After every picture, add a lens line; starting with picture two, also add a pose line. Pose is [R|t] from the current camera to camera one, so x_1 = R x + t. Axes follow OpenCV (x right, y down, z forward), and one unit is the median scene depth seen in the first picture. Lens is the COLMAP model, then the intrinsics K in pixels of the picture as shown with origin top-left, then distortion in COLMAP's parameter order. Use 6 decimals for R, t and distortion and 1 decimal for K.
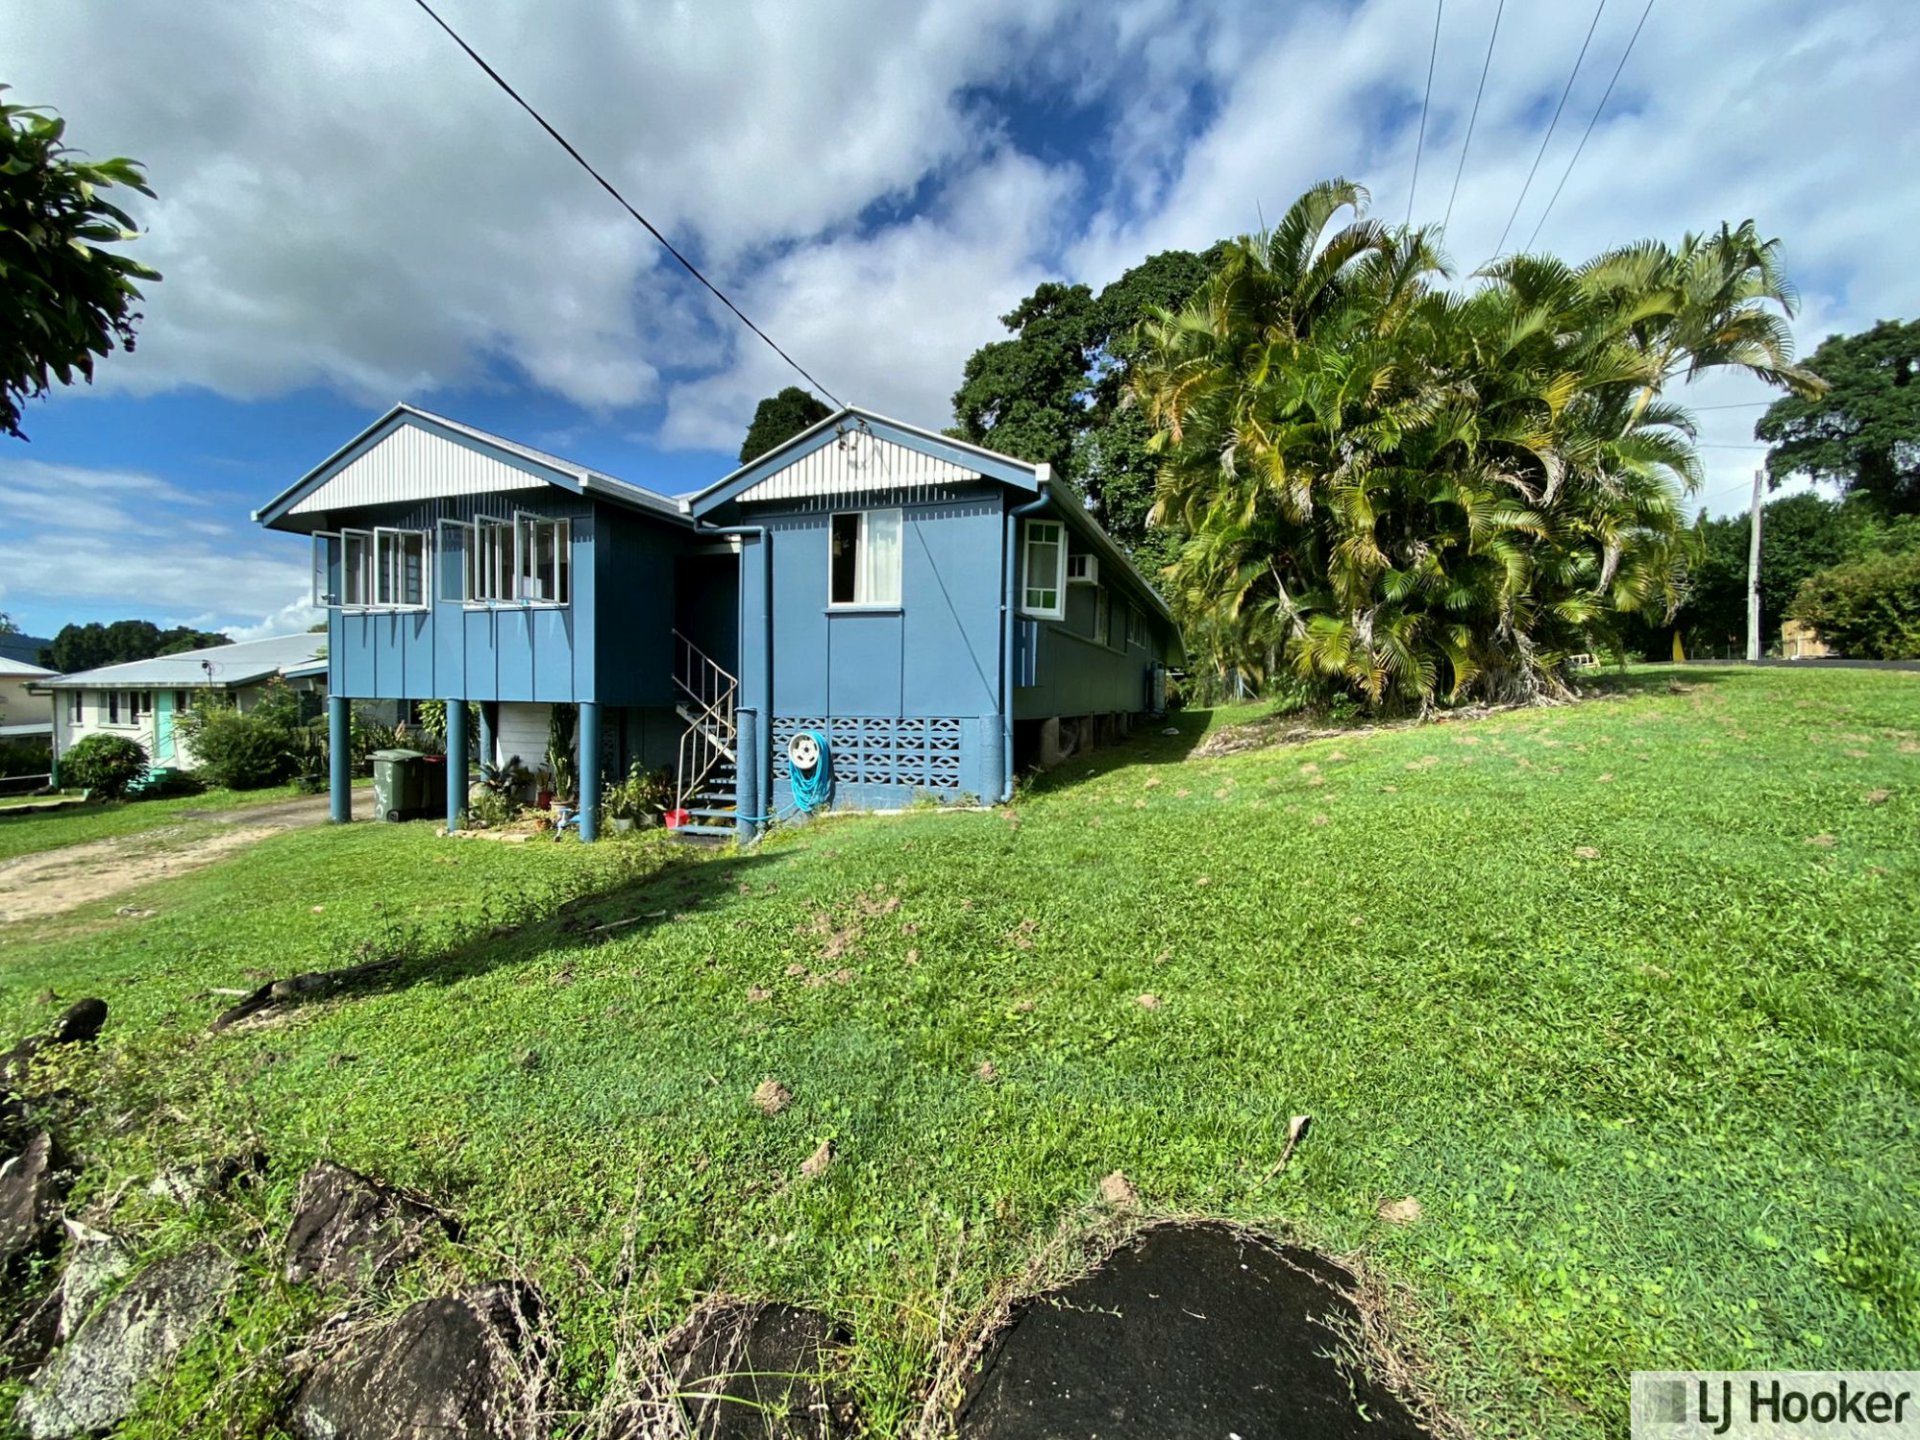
lens RADIAL K [[756.2, 0, 968.0], [0, 756.2, 728.3], [0, 0, 1]] dist [0.000292, -0.012363]
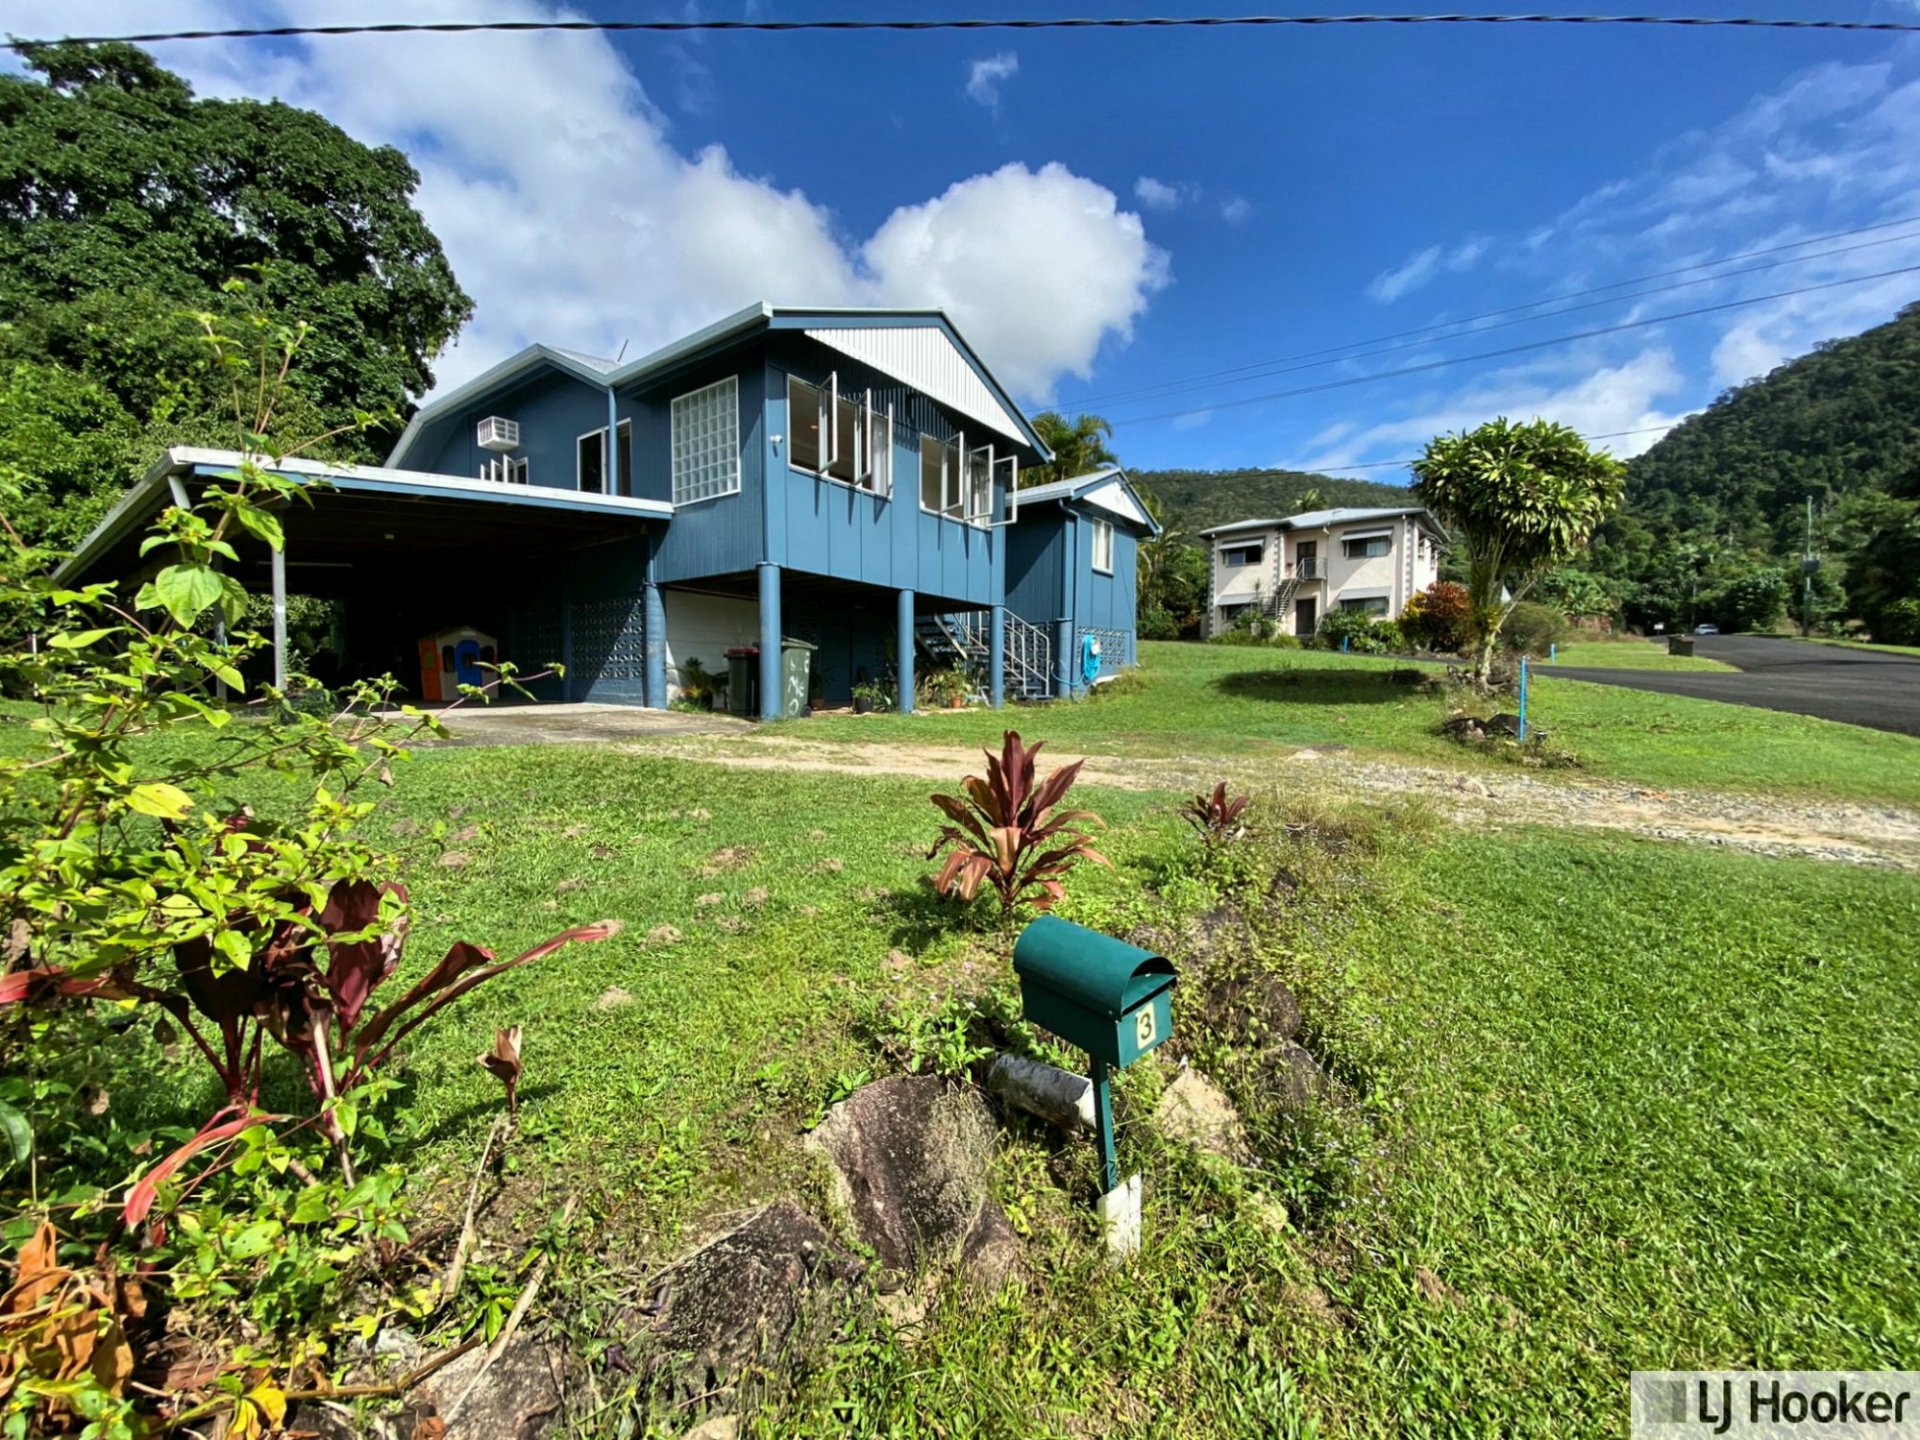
lens RADIAL K [[756.2, 0, 968.0], [0, 756.2, 728.3], [0, 0, 1]] dist [0.000292, -0.012363]
pose [[0.290939, -0.057686, 0.955001, -1.742692], [0.031953, 0.998210, 0.050561, 0.108822], [-0.956208, 0.015805, 0.292262, 0.633111]]
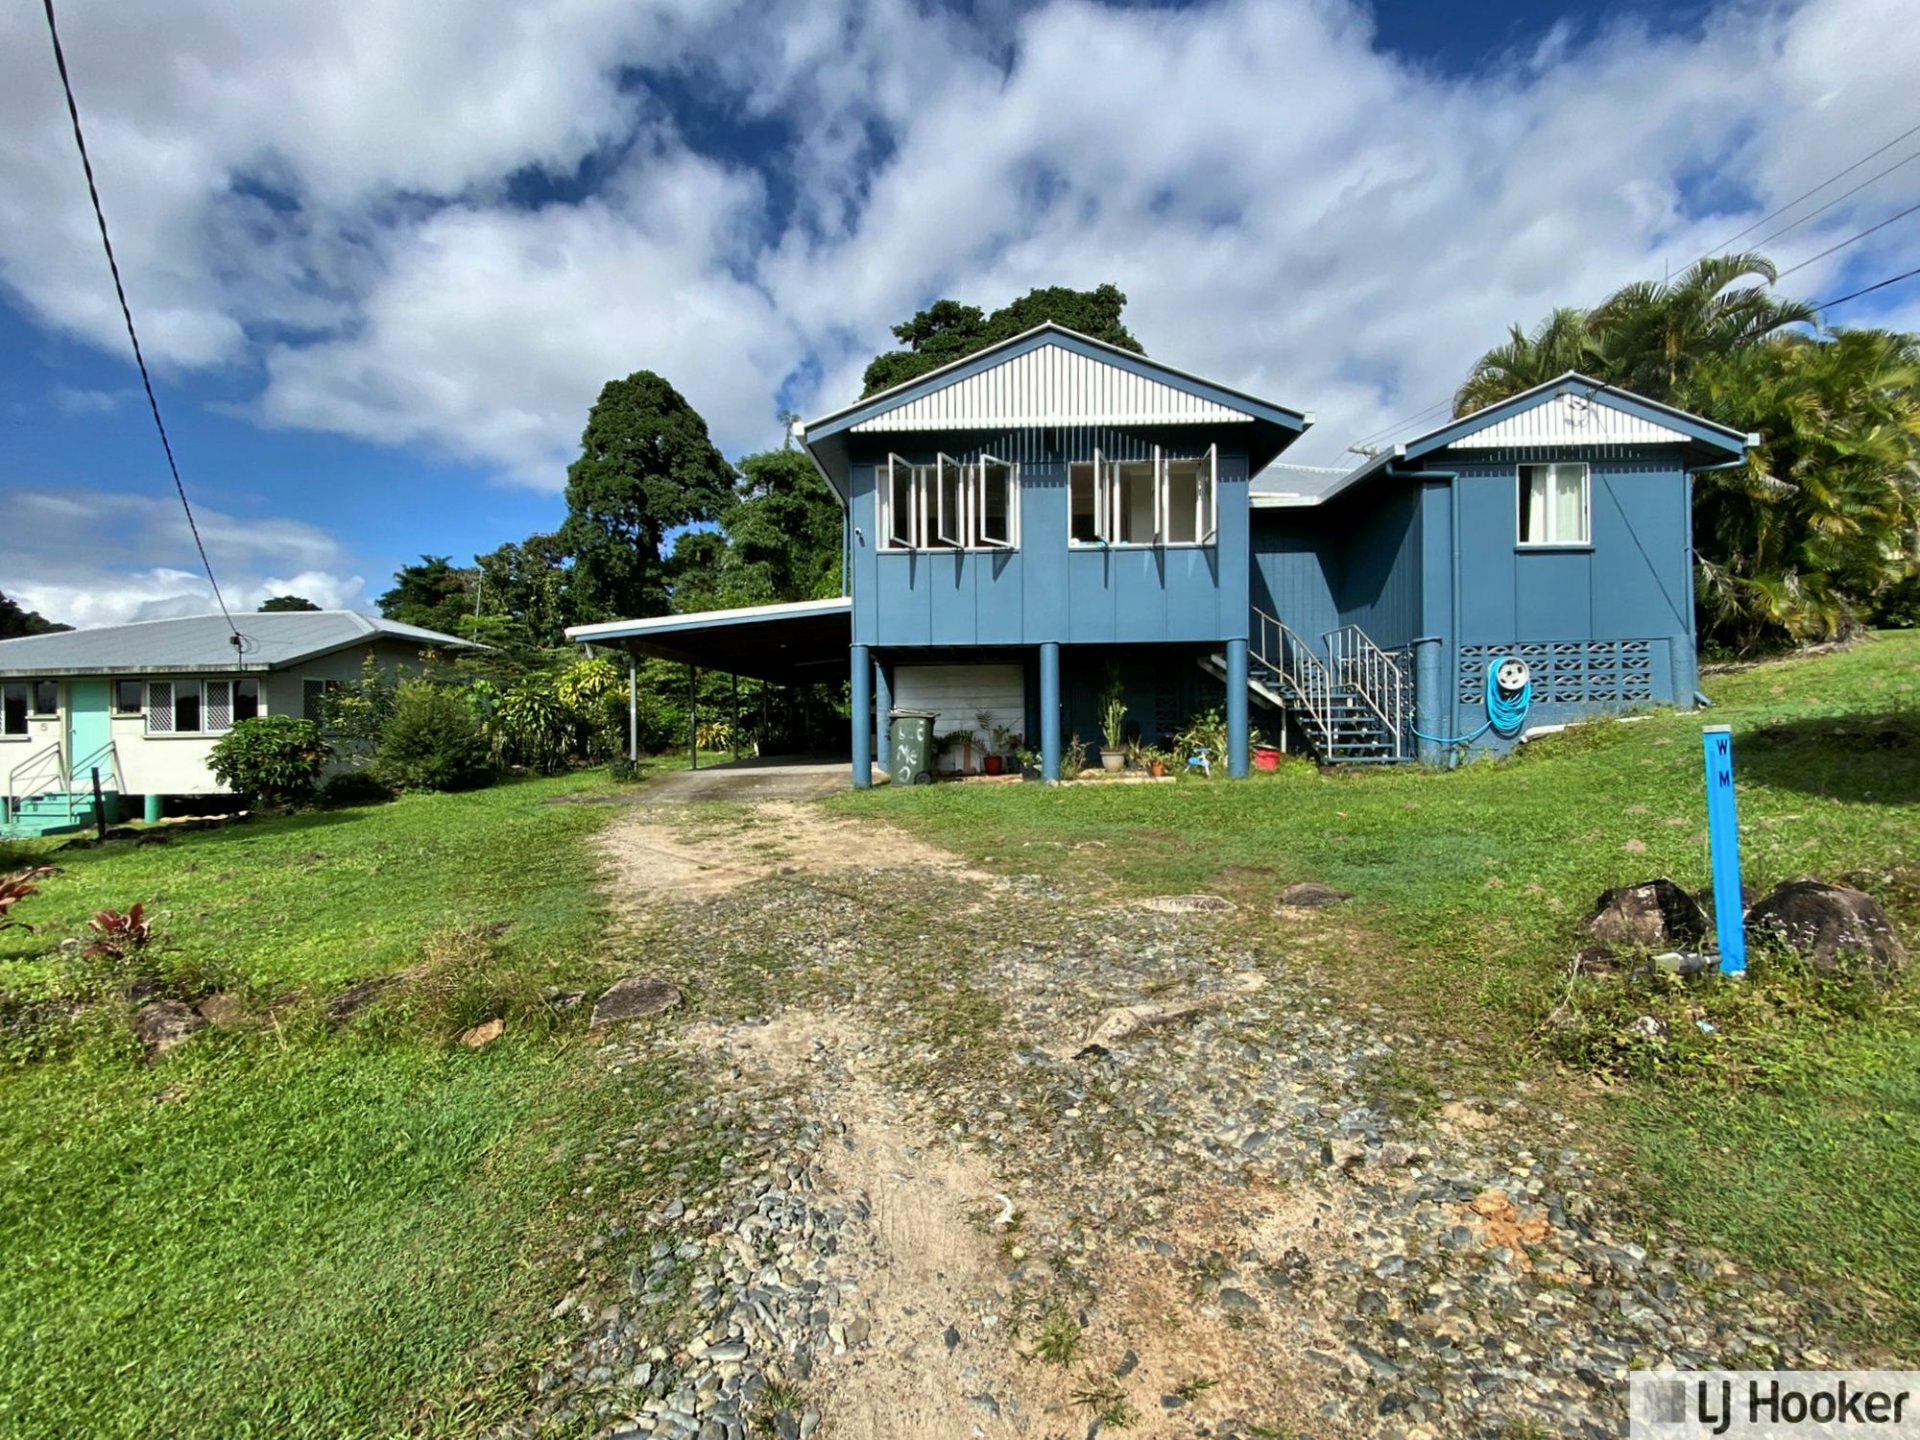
lens RADIAL K [[744.4, 0, 919.2], [0, 744.4, 722.1], [0, 0, 1]] dist [0.012319, -0.000064]
pose [[0.953664, -0.030329, 0.299340, -1.158885], [0.038768, 0.999000, -0.022291, 0.076795], [-0.298364, 0.032863, 0.953886, 0.172513]]
